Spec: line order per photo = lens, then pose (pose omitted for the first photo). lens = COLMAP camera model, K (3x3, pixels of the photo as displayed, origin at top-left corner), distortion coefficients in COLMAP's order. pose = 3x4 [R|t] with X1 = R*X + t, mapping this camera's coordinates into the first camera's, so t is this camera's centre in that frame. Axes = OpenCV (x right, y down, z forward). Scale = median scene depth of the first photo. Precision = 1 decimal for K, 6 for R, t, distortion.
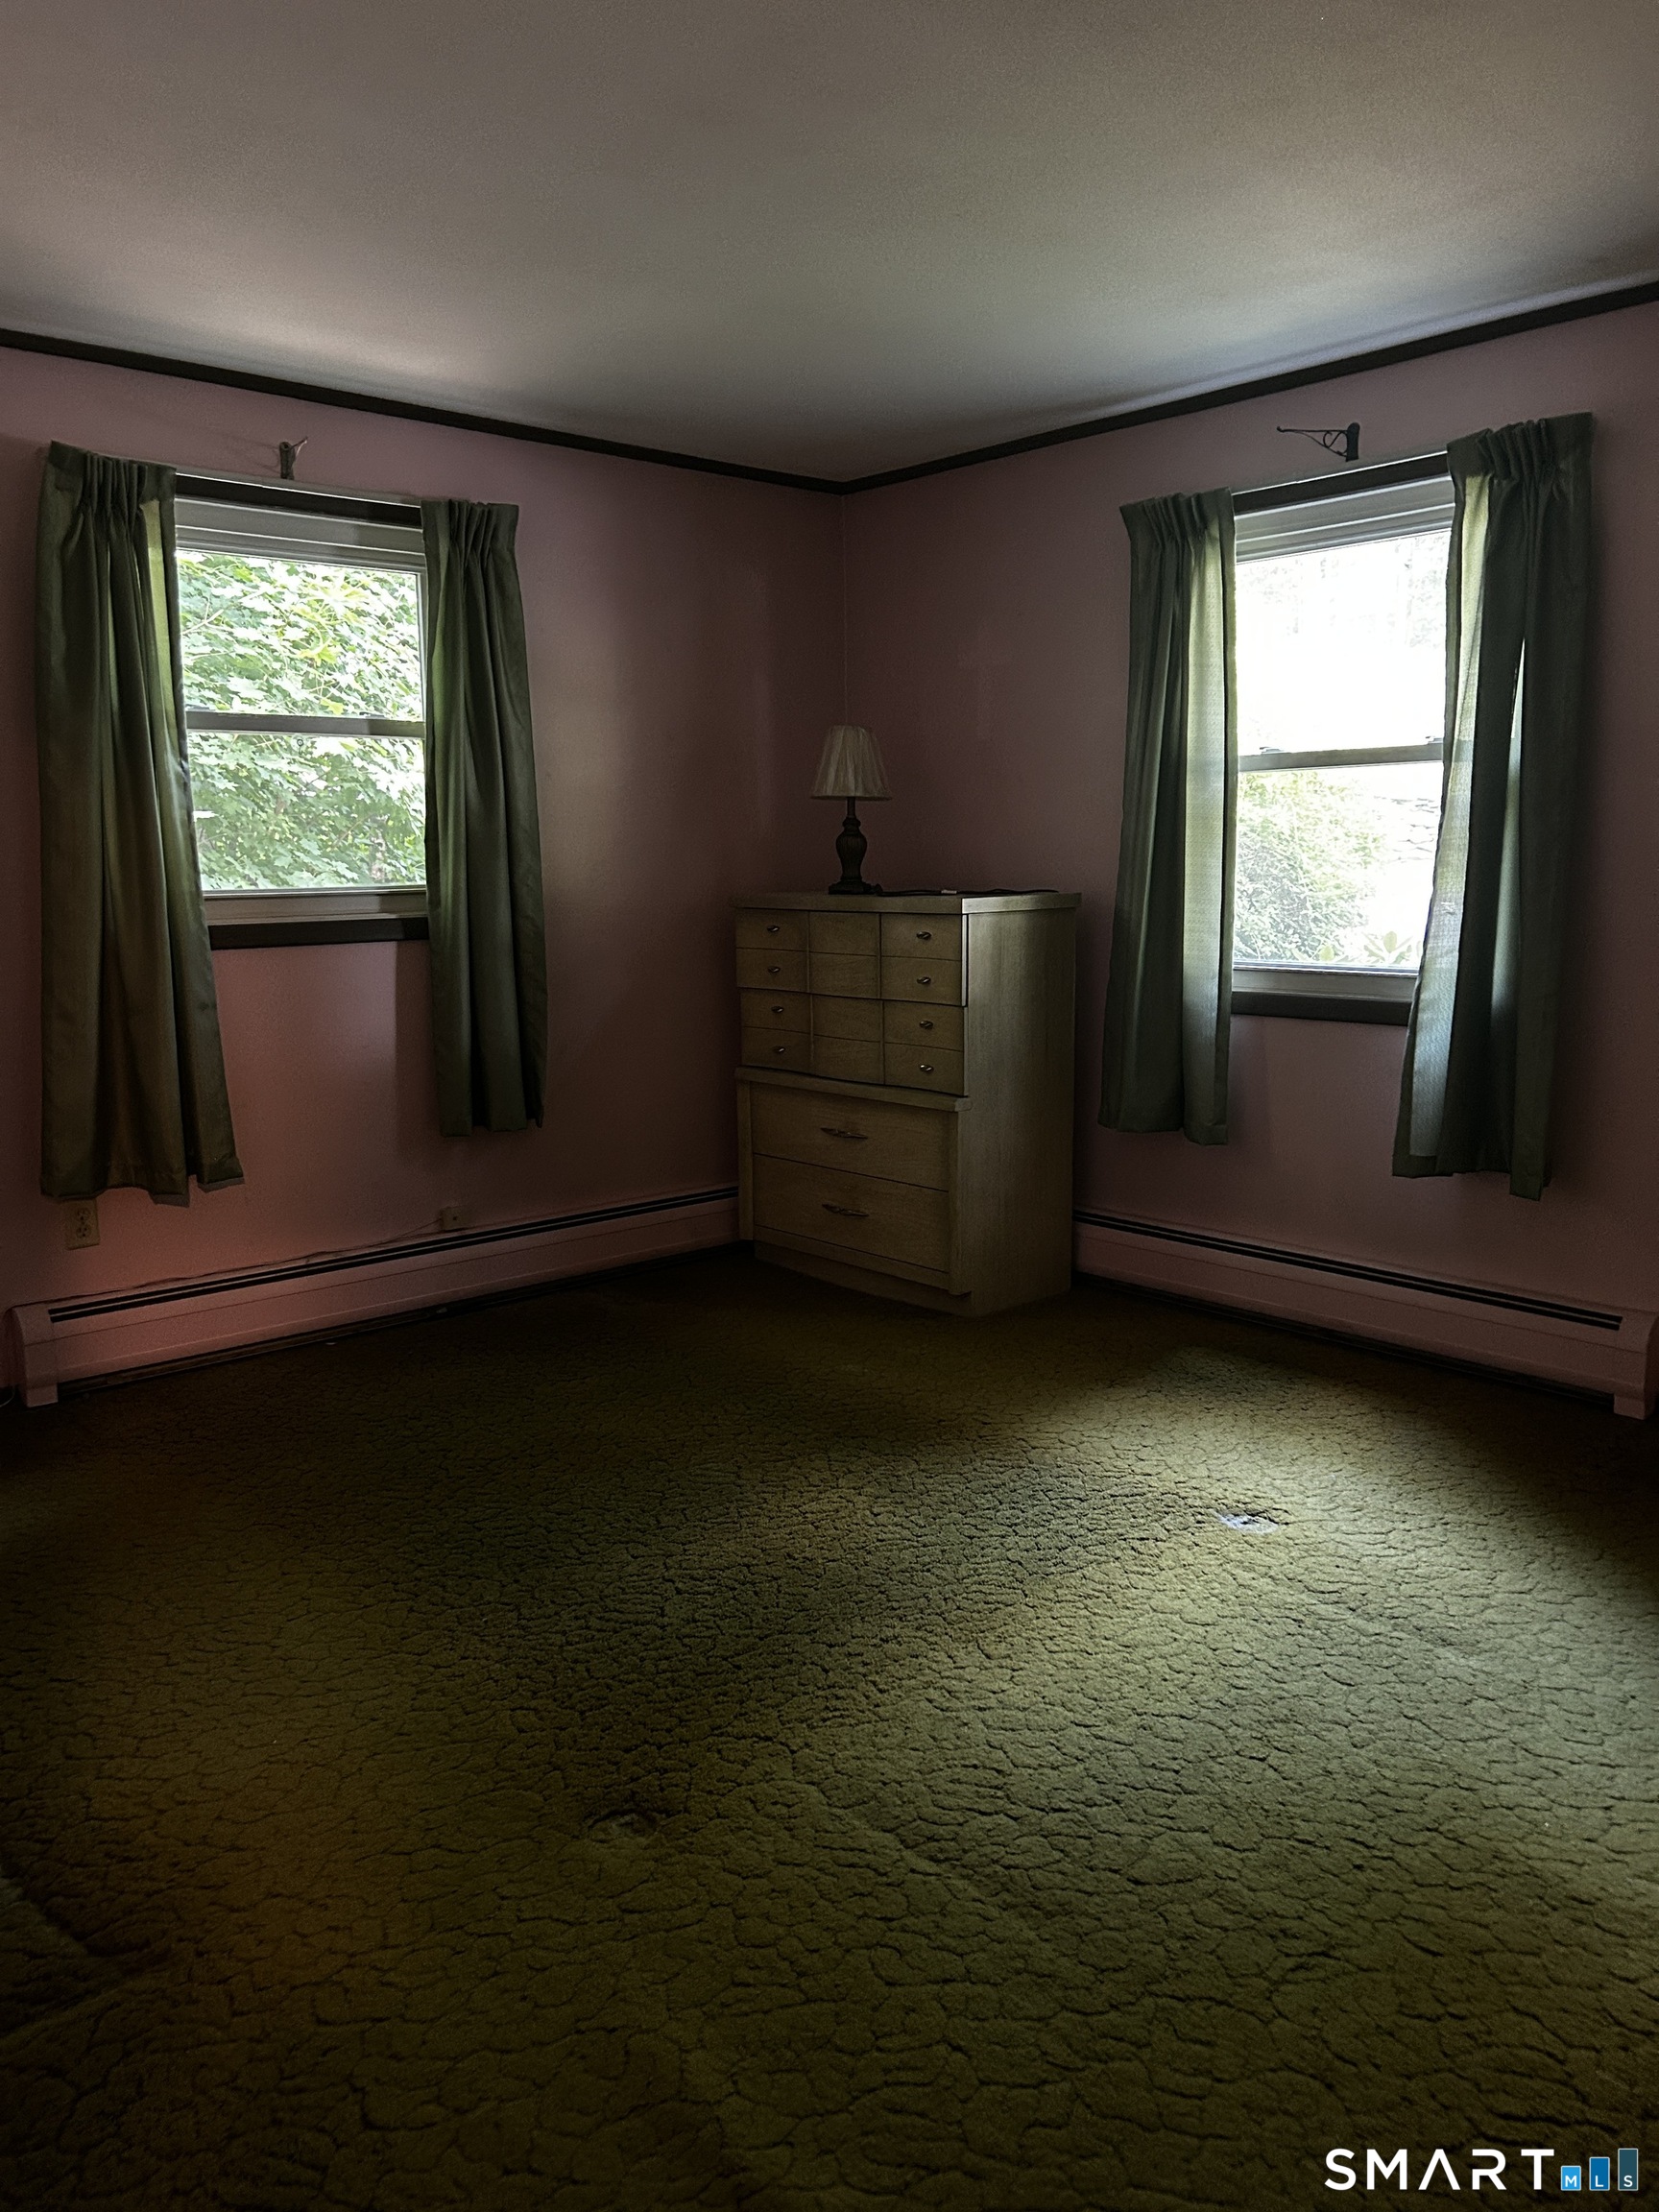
lens RADIAL K [[1667.0, 0, 821.9], [0, 1667.0, 1120.4], [0, 0, 1]] dist [0.133414, -0.335471]
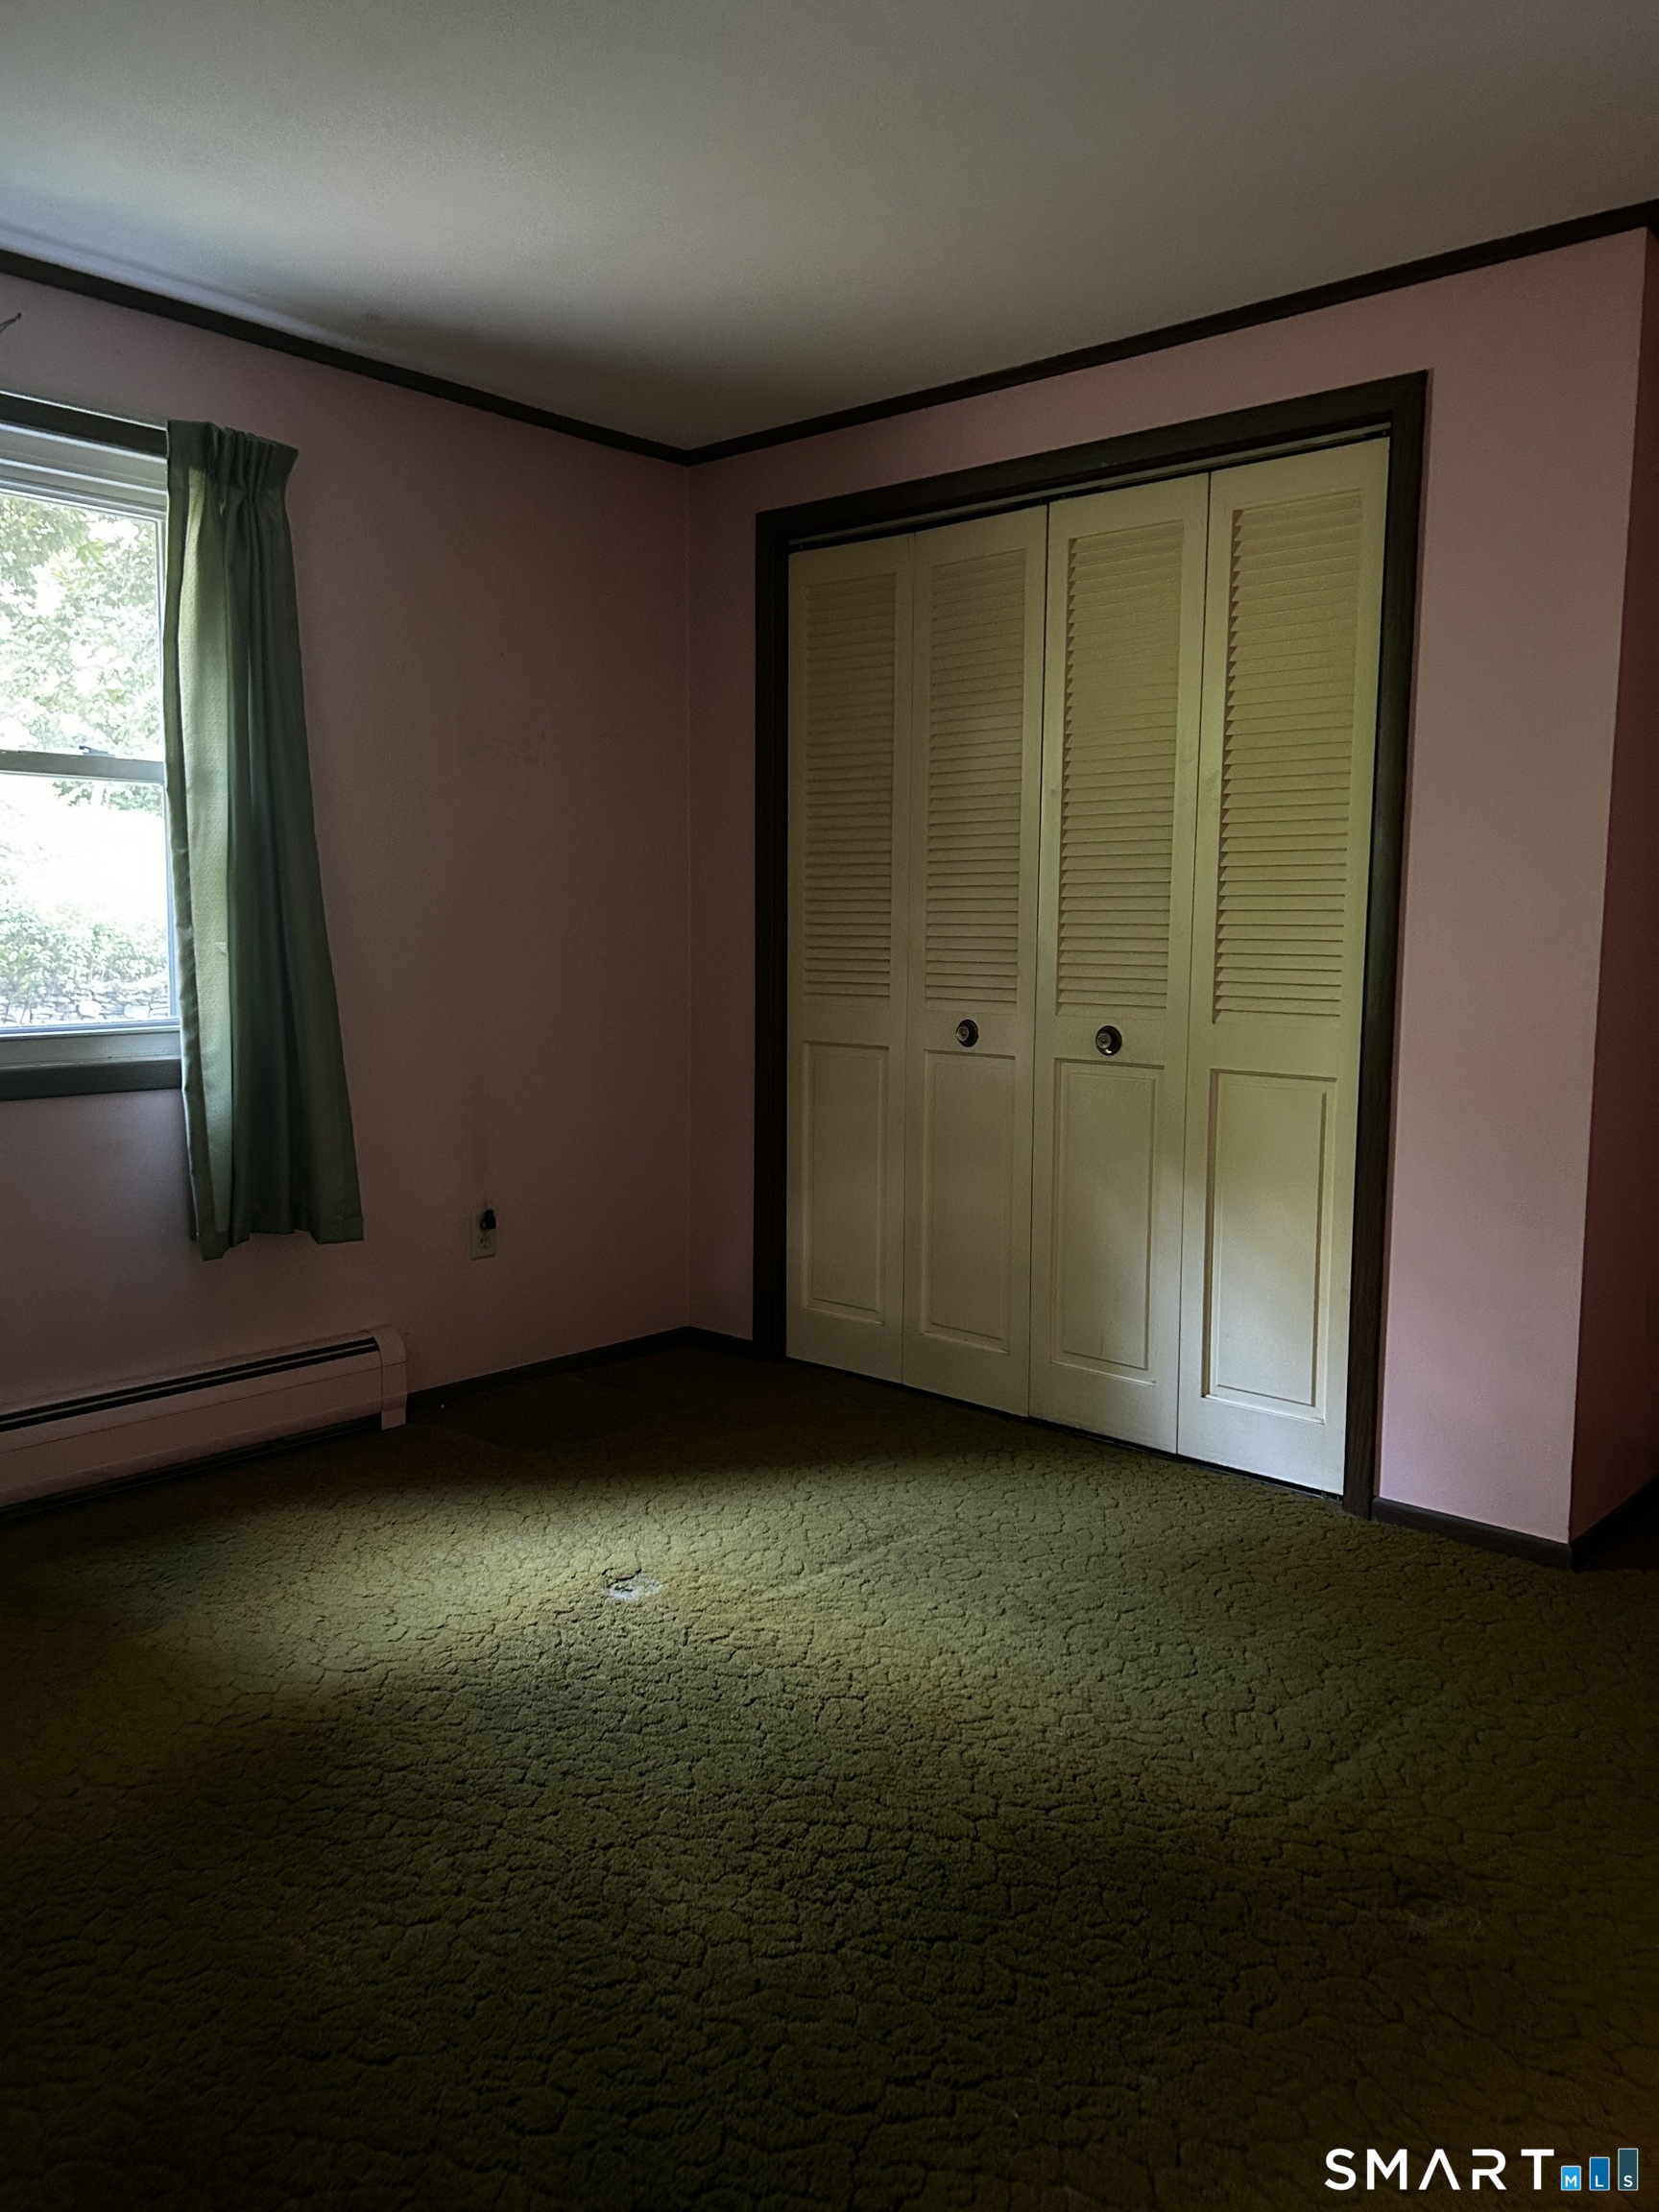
lens RADIAL K [[1667.0, 0, 821.9], [0, 1667.0, 1120.4], [0, 0, 1]] dist [0.133414, -0.335471]
pose [[-0.103641, -0.115638, 0.987870, -0.575118], [0.151555, 0.979784, 0.130592, -0.110285], [-0.983000, 0.163251, -0.084020, 0.805648]]
